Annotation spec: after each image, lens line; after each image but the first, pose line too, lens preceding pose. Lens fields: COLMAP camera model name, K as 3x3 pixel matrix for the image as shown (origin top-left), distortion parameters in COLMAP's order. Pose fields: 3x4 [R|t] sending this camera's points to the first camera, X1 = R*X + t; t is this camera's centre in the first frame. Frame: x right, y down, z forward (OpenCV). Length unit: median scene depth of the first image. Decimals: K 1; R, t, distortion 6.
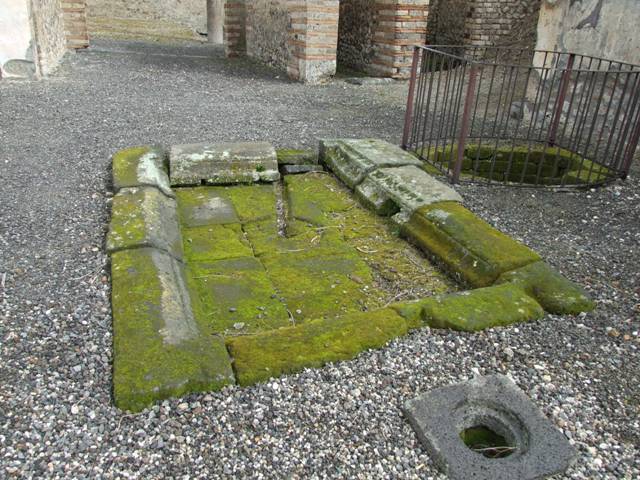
lens RADIAL K [[478.3, 0, 319.6], [0, 478.3, 226.6], [0, 0, 1]] dist [-0.026233, 0.005351]
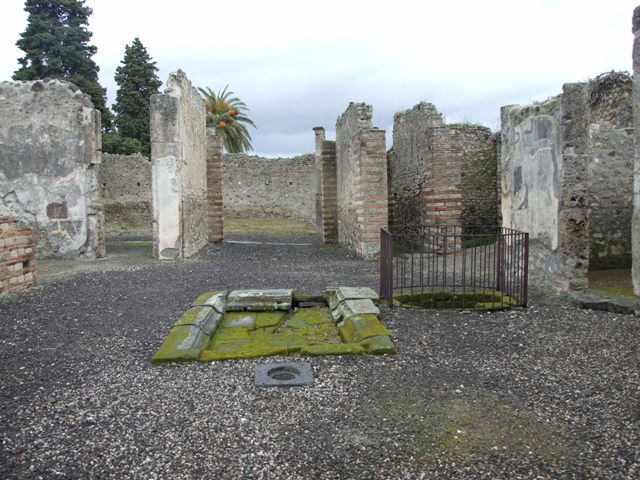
lens RADIAL K [[478.3, 0, 319.6], [0, 478.3, 226.6], [0, 0, 1]] dist [-0.026233, 0.005351]
pose [[0.962569, -0.050641, -0.266265, 0.244951], [-0.052616, 0.928787, -0.366859, 0.124538], [0.265881, 0.367137, 0.891357, -0.278865]]
